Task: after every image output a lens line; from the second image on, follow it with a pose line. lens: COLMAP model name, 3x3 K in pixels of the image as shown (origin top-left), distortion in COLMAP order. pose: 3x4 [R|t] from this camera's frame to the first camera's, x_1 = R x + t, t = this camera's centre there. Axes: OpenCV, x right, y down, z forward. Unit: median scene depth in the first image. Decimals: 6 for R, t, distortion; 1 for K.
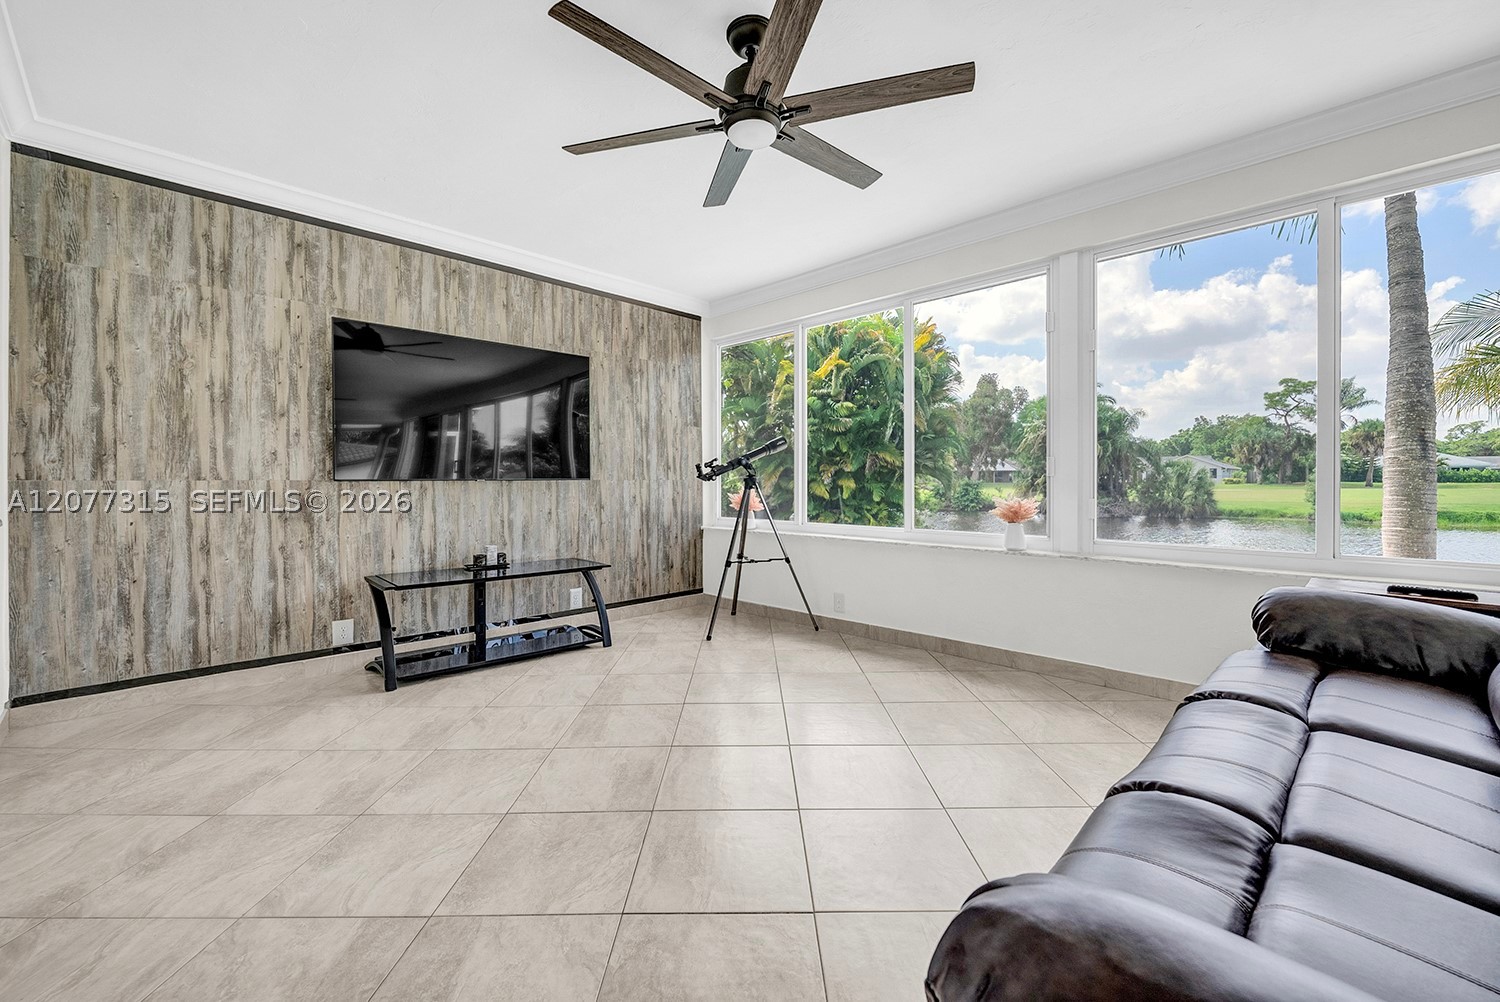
lens RADIAL K [[618.1, 0, 750.3], [0, 618.1, 490.3], [0, 0, 1]] dist [-0.001531, -0.000313]
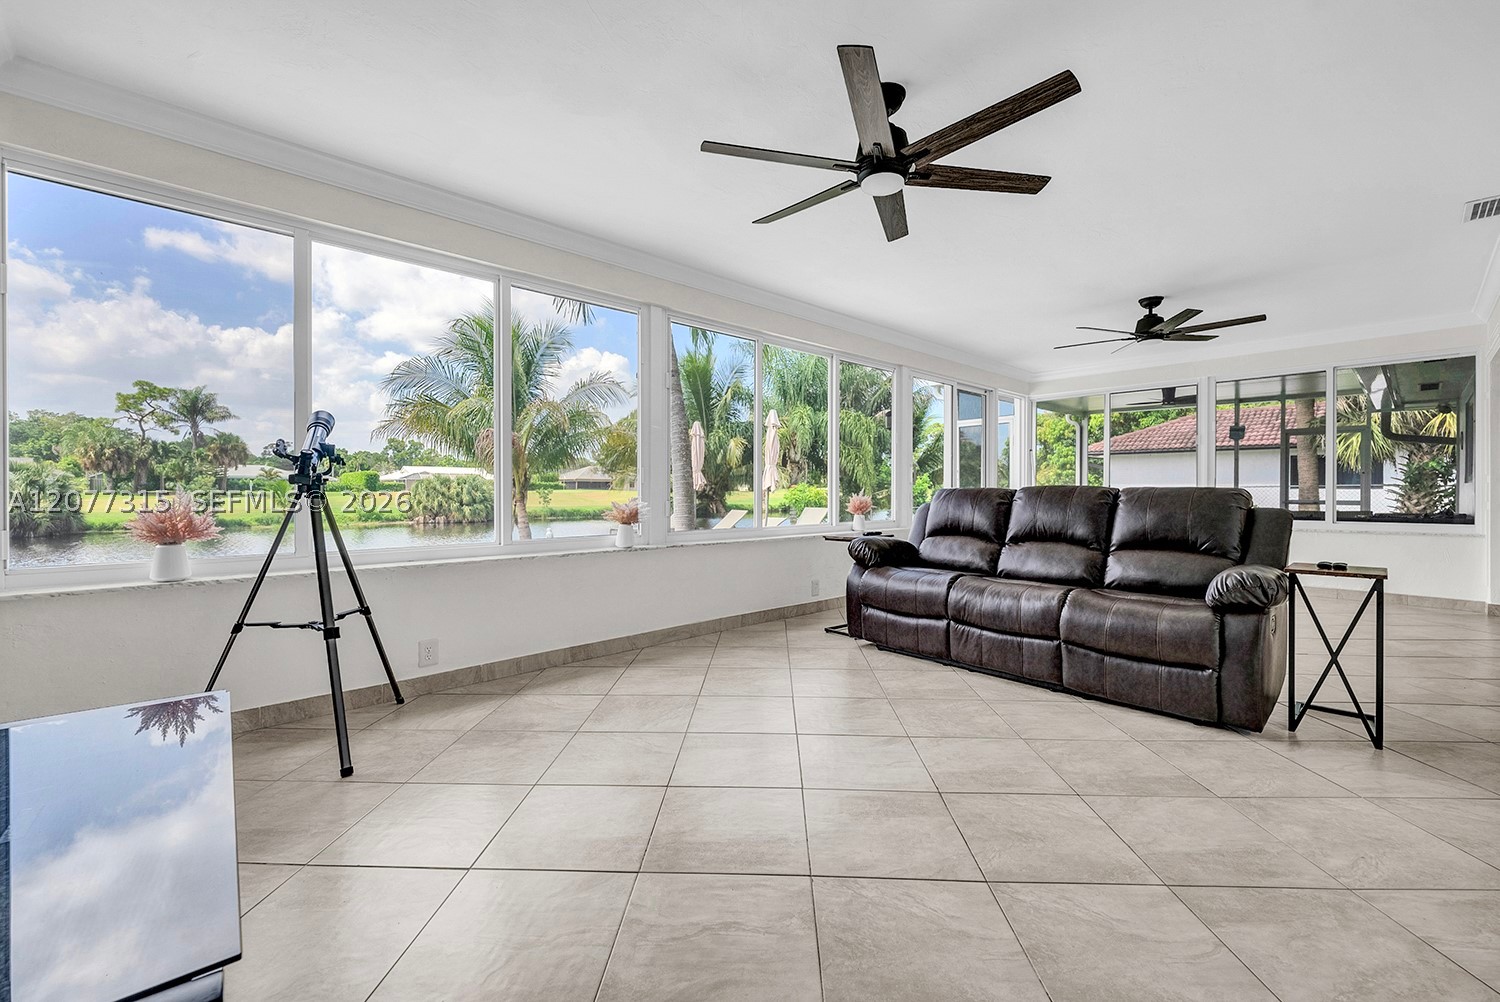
lens RADIAL K [[618.1, 0, 750.3], [0, 618.1, 490.3], [0, 0, 1]] dist [-0.001531, -0.000313]
pose [[0.034822, -0.000231, 0.999393, -0.840452], [0.015508, 0.999880, -0.000309, -0.005465], [-0.999273, 0.015509, 0.034822, 0.870684]]
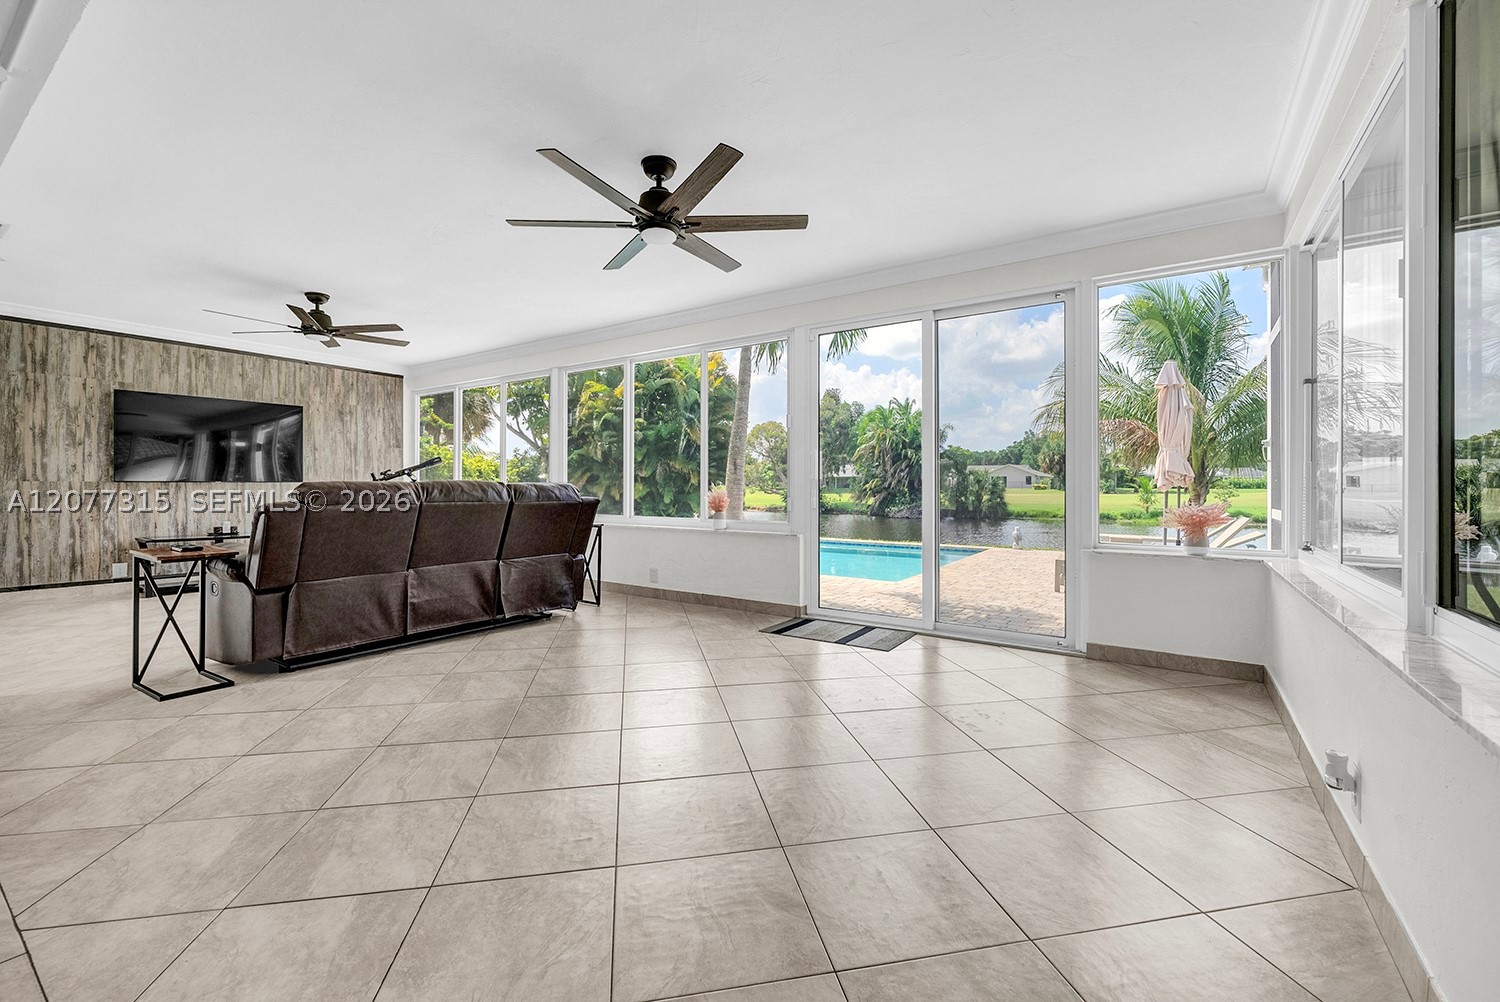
lens RADIAL K [[618.1, 0, 750.3], [0, 618.1, 490.3], [0, 0, 1]] dist [-0.001531, -0.000313]
pose [[0.983137, 0.005287, 0.182795, 0.738532], [-0.004132, 0.999969, -0.006701, 0.012193], [-0.182825, 0.005833, 0.983128, -0.993955]]
